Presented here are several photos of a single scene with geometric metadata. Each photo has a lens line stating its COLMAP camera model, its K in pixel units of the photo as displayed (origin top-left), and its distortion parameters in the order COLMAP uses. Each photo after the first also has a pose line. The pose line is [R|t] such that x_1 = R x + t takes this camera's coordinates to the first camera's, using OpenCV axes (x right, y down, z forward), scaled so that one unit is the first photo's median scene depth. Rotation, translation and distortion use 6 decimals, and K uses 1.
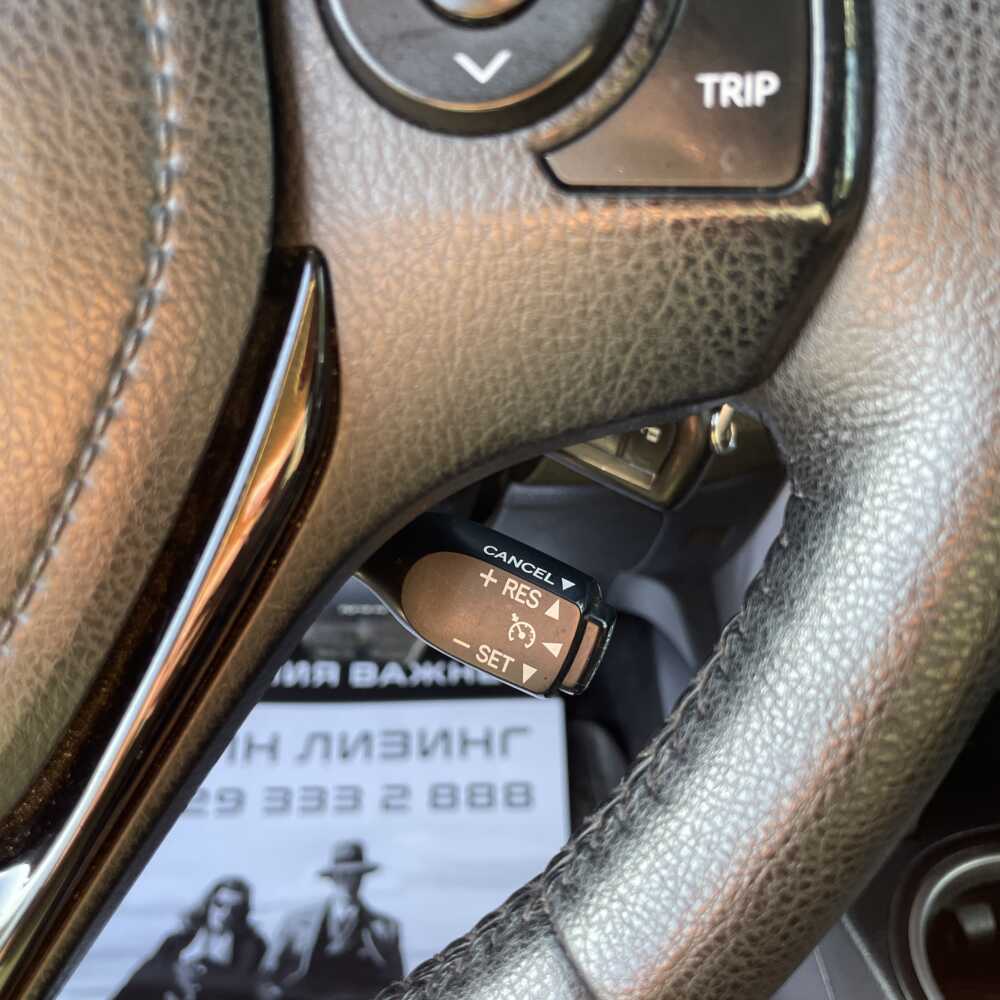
lens RADIAL K [[1022.7, 0, 500.0], [0, 1022.7, 500.0], [0, 0, 1]] dist [0.081993, -0.119743]
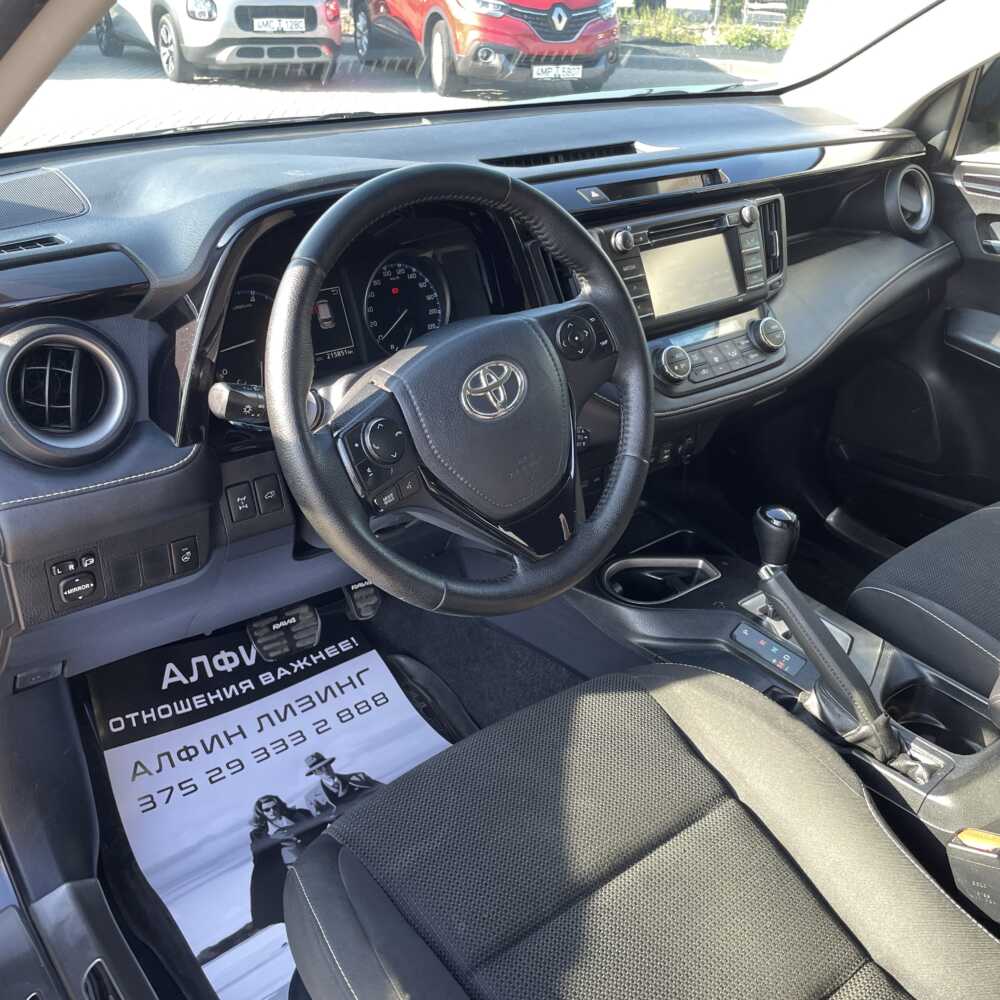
lens RADIAL K [[1004.1, 0, 485.9], [0, 1004.1, 498.6], [0, 0, 1]] dist [0.143592, -0.236407]
pose [[0.796295, -0.264467, 0.544033, -2.823835], [0.336544, 0.941012, -0.035148, 0.291895], [-0.502646, 0.211079, 0.838327, -2.727260]]
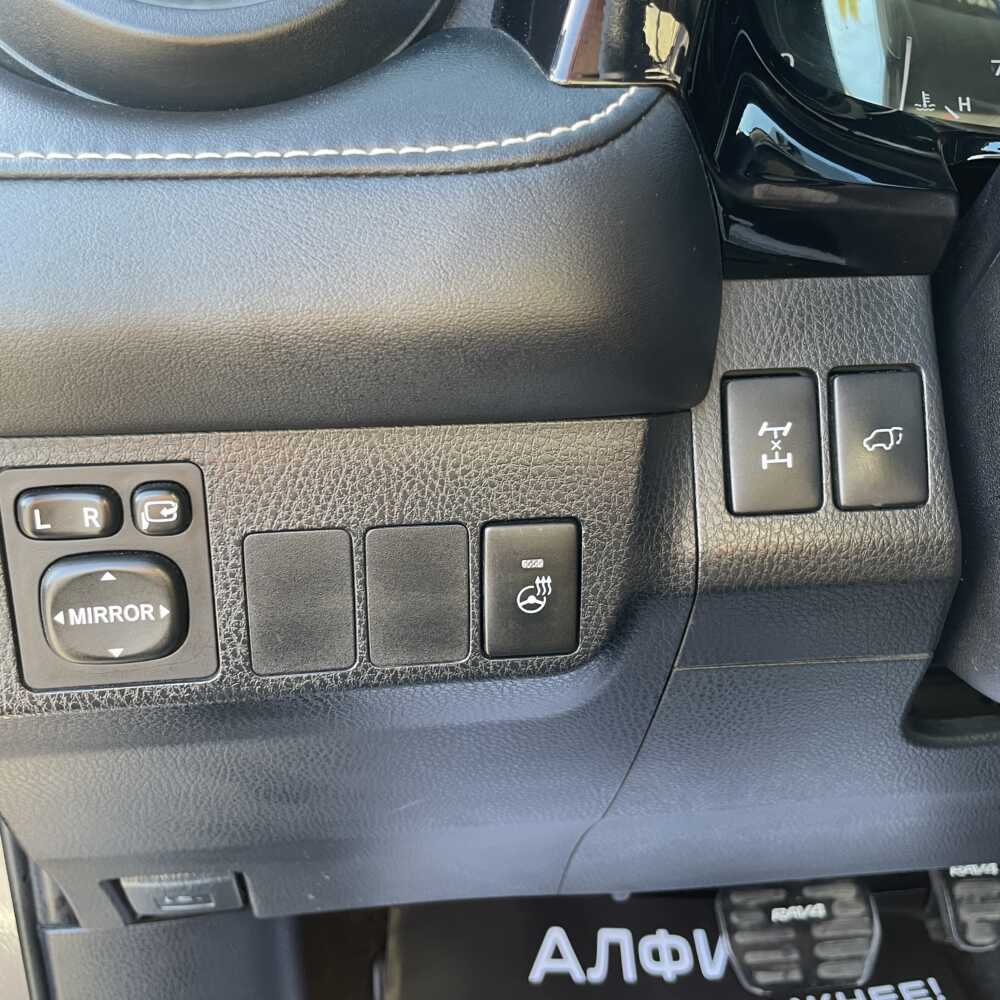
lens RADIAL K [[1011.2, 0, 500.0], [0, 1011.2, 500.0], [0, 0, 1]] dist [0.091836, -0.142281]
pose [[0.988660, -0.041684, 0.144268, -1.741890], [0.090748, 0.931283, -0.352812, 0.236426], [-0.119648, 0.361904, 0.924505, 0.541374]]
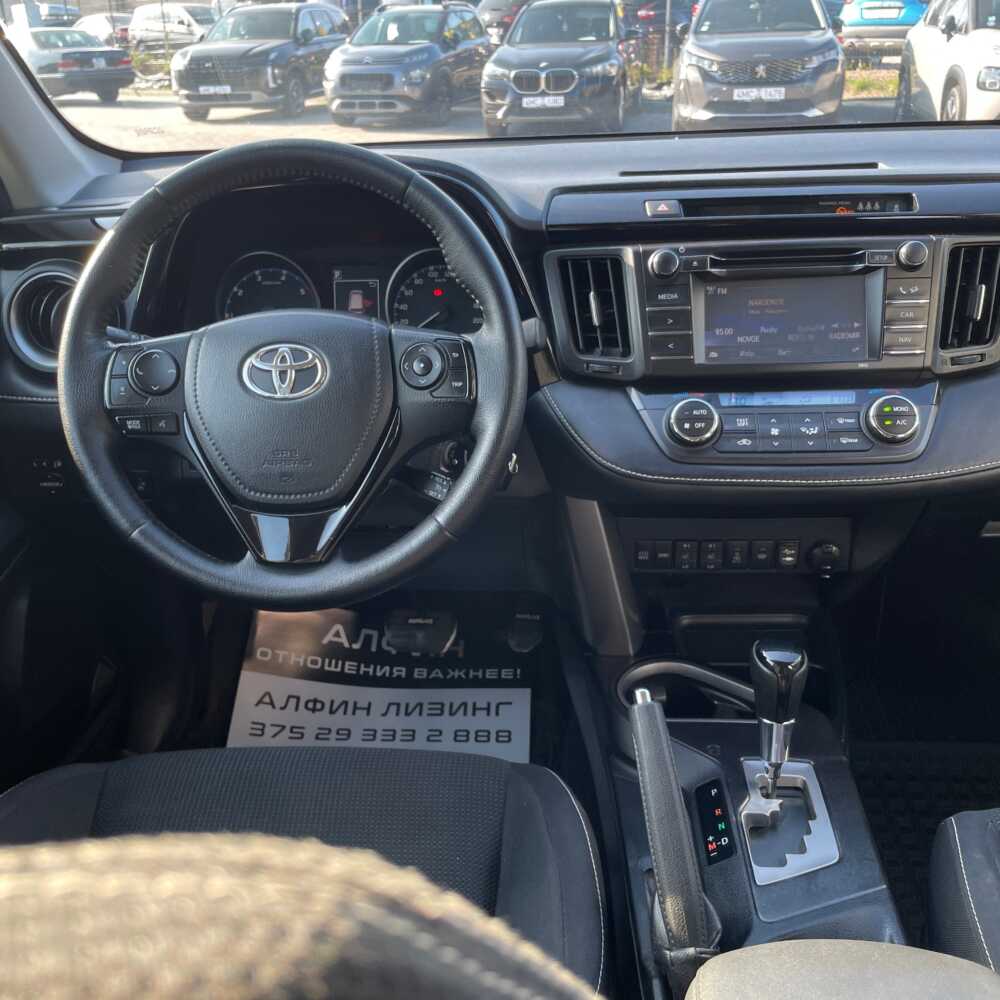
lens RADIAL K [[1004.6, 0, 487.8], [0, 1004.6, 503.7], [0, 0, 1]] dist [0.100814, -0.146152]
pose [[0.995482, 0.007449, -0.094662, 0.591270], [-0.026956, 0.978074, -0.206508, 0.991587], [0.091048, 0.208127, 0.973855, -3.001812]]
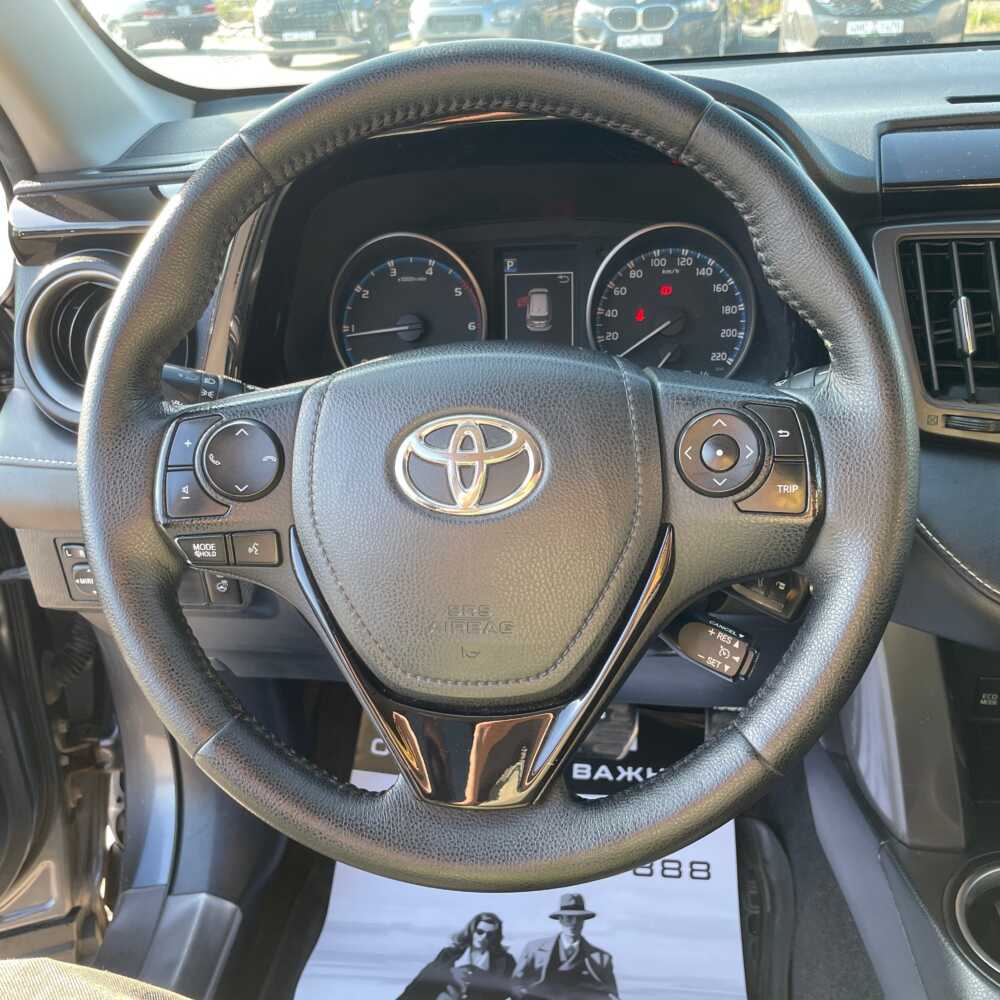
lens RADIAL K [[1010.3, 0, 514.9], [0, 1010.3, 488.2], [0, 0, 1]] dist [0.093355, -0.139331]
pose [[0.988805, 0.015259, -0.148430, -0.115482], [-0.041082, 0.984151, -0.172507, 0.160547], [0.143445, 0.176674, 0.973761, -1.528779]]
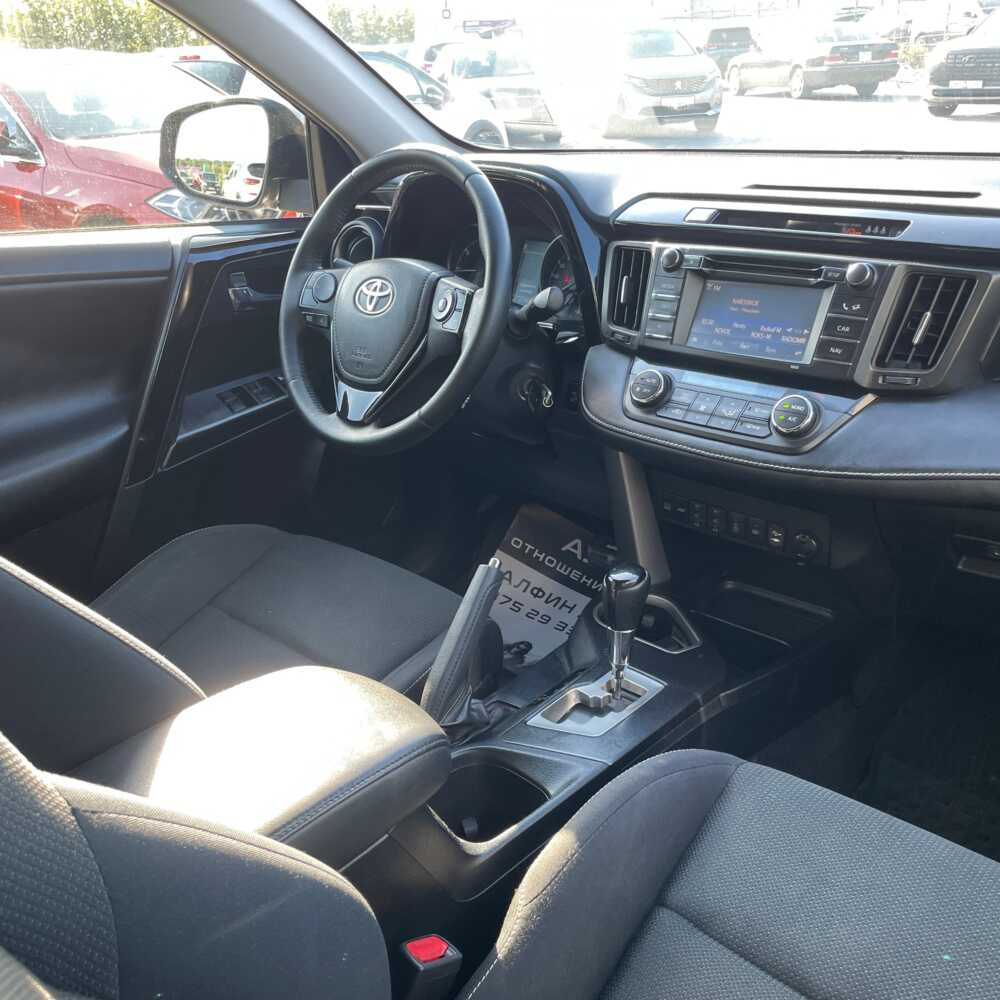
lens RADIAL K [[1004.6, 0, 487.8], [0, 1004.6, 503.7], [0, 0, 1]] dist [0.100814, -0.146152]
pose [[0.713395, 0.249068, -0.655006, 3.980561], [-0.382098, 0.921787, -0.065647, 0.970717], [0.587426, 0.297108, 0.752767, -3.109722]]
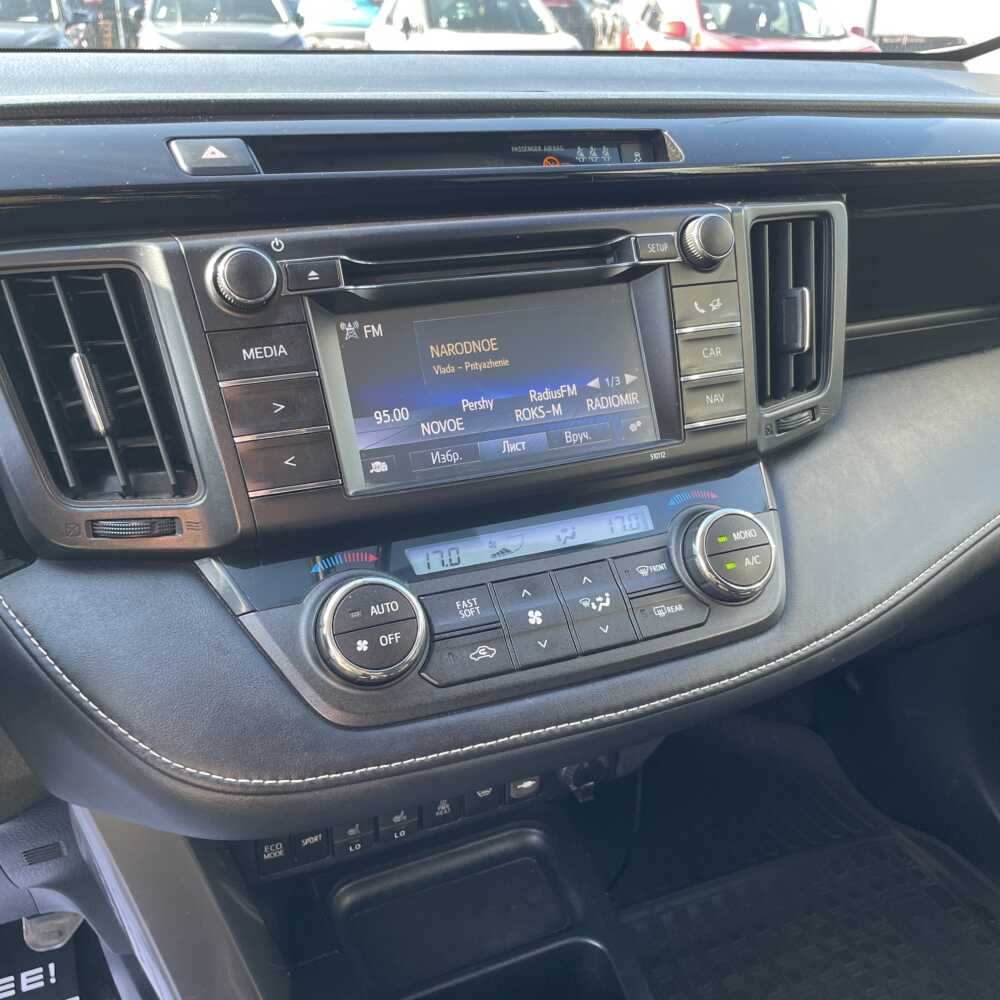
lens RADIAL K [[1004.1, 0, 485.9], [0, 1004.1, 498.6], [0, 0, 1]] dist [0.143592, -0.236407]
pose [[0.927211, -0.144191, 0.345670, 0.629639], [0.213082, 0.962089, -0.170240, -0.099142], [-0.308018, 0.231504, 0.922784, -0.750672]]
